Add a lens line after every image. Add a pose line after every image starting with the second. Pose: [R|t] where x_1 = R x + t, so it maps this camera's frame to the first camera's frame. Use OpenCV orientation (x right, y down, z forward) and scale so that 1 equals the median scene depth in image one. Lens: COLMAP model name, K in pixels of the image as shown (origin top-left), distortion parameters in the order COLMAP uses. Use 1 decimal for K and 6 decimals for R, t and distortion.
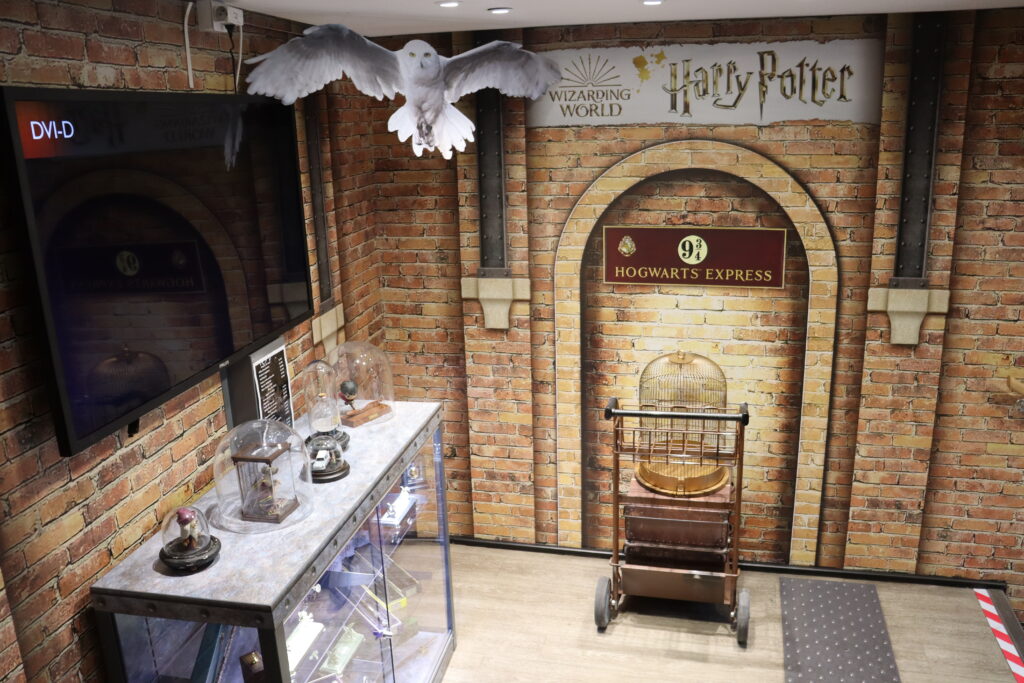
lens RADIAL K [[839.5, 0, 512.0], [0, 839.5, 341.5], [0, 0, 1]] dist [-0.181386, 0.150518]
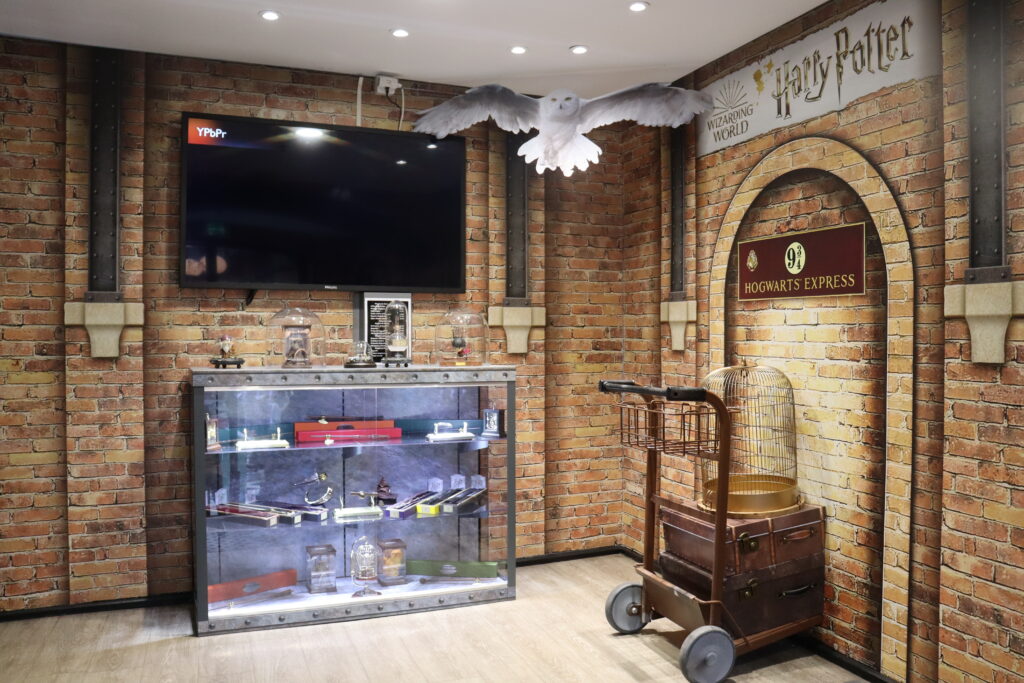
lens RADIAL K [[839.5, 0, 512.0], [0, 839.5, 341.5], [0, 0, 1]] dist [-0.181386, 0.150518]
pose [[0.567271, 0.040434, -0.822538, 0.820654], [-0.233348, 0.965752, -0.113456, 0.160075], [0.789780, 0.256298, 0.557278, 0.283833]]
